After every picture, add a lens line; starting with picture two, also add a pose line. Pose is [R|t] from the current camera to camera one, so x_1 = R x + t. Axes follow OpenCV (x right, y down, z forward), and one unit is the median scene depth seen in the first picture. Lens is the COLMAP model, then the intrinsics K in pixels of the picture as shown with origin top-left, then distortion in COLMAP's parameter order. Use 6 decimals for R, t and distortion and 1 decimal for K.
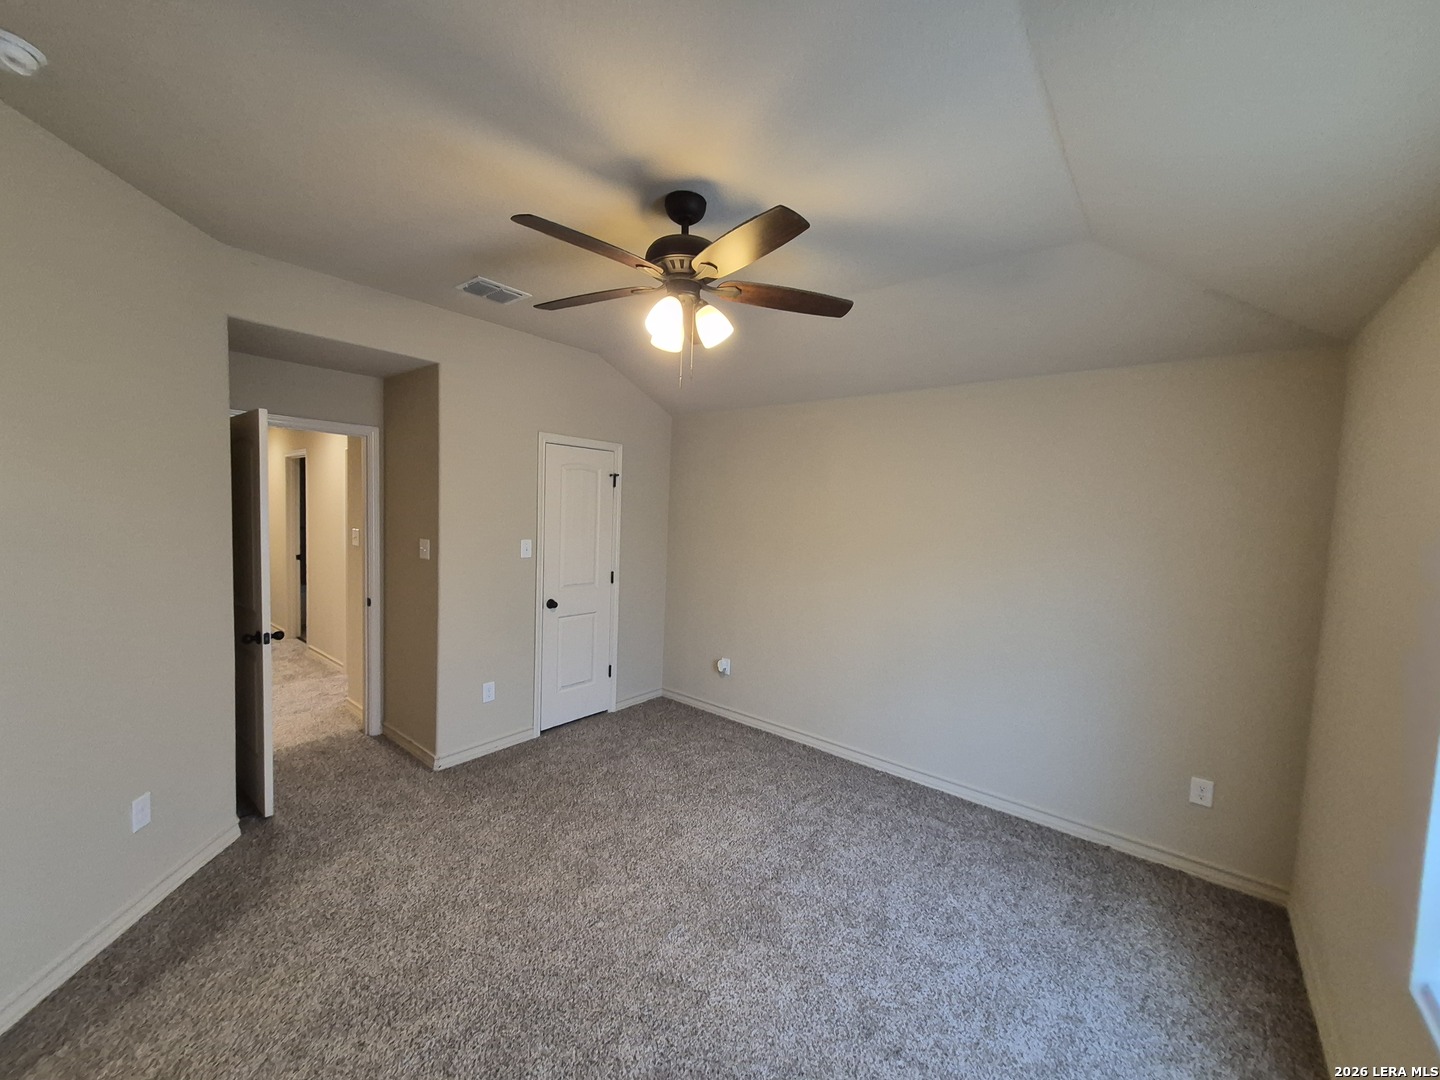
lens RADIAL K [[562.8, 0, 712.7], [0, 562.8, 545.9], [0, 0, 1]] dist [0.004905, 0.000001]
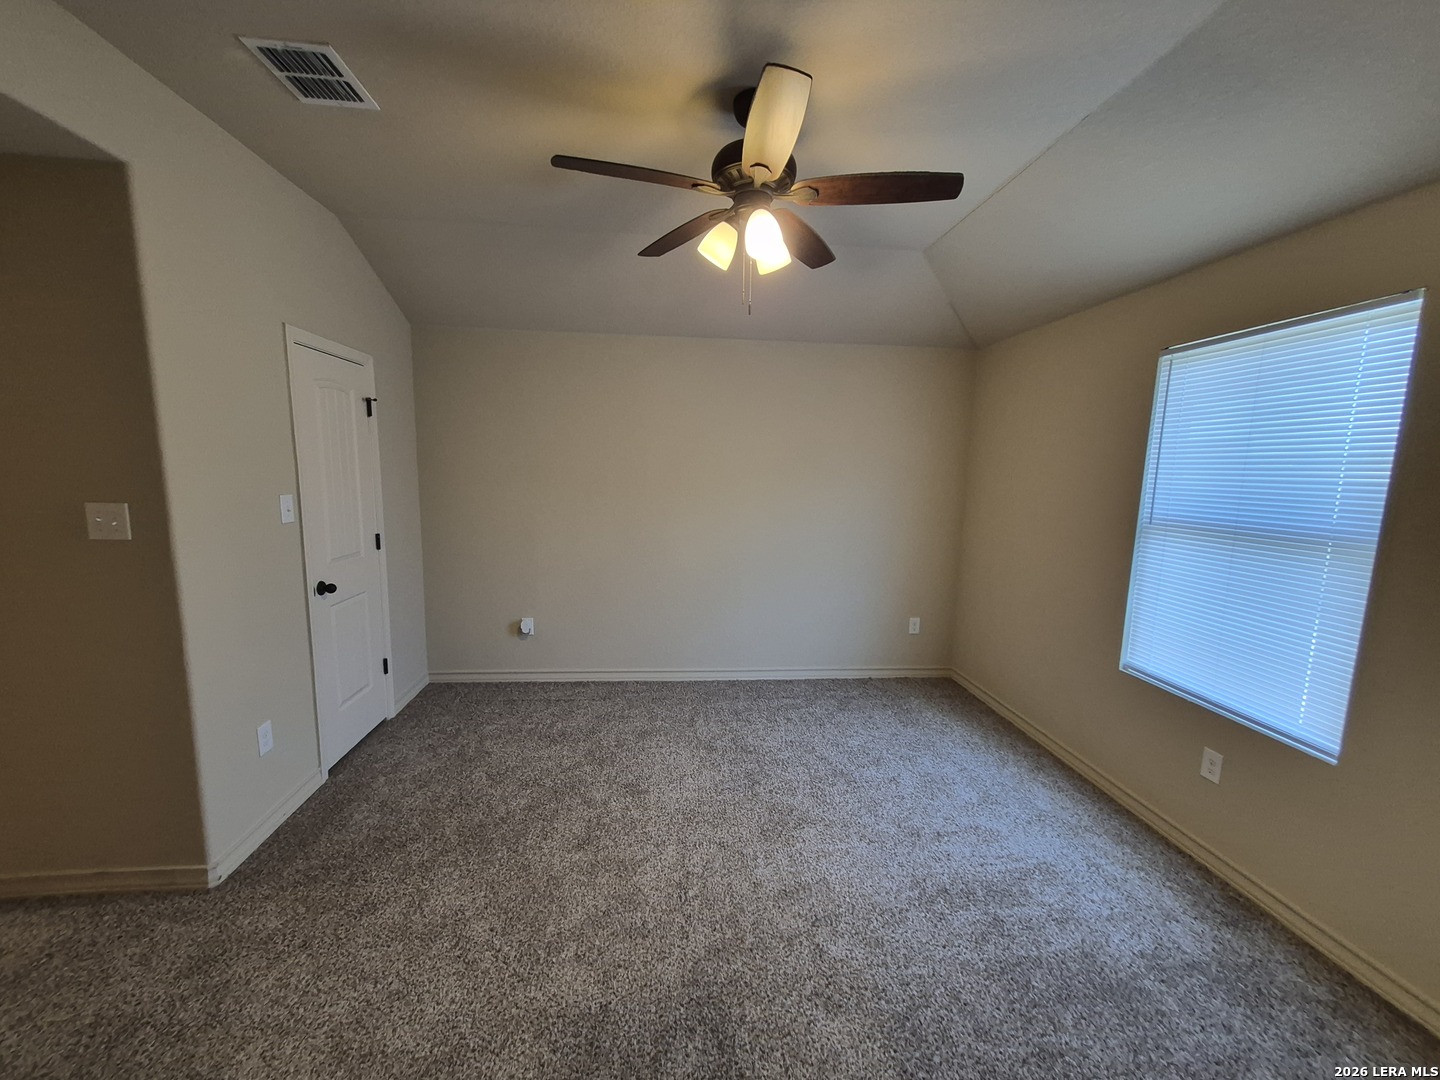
lens RADIAL K [[562.8, 0, 709.8], [0, 562.8, 546.2], [0, 0, 1]] dist [0.004905, 0.000001]
pose [[0.713144, -0.120676, 0.690552, -0.459342], [0.050821, 0.991380, 0.120763, -0.006457], [-0.699173, -0.051027, 0.713129, 0.207515]]
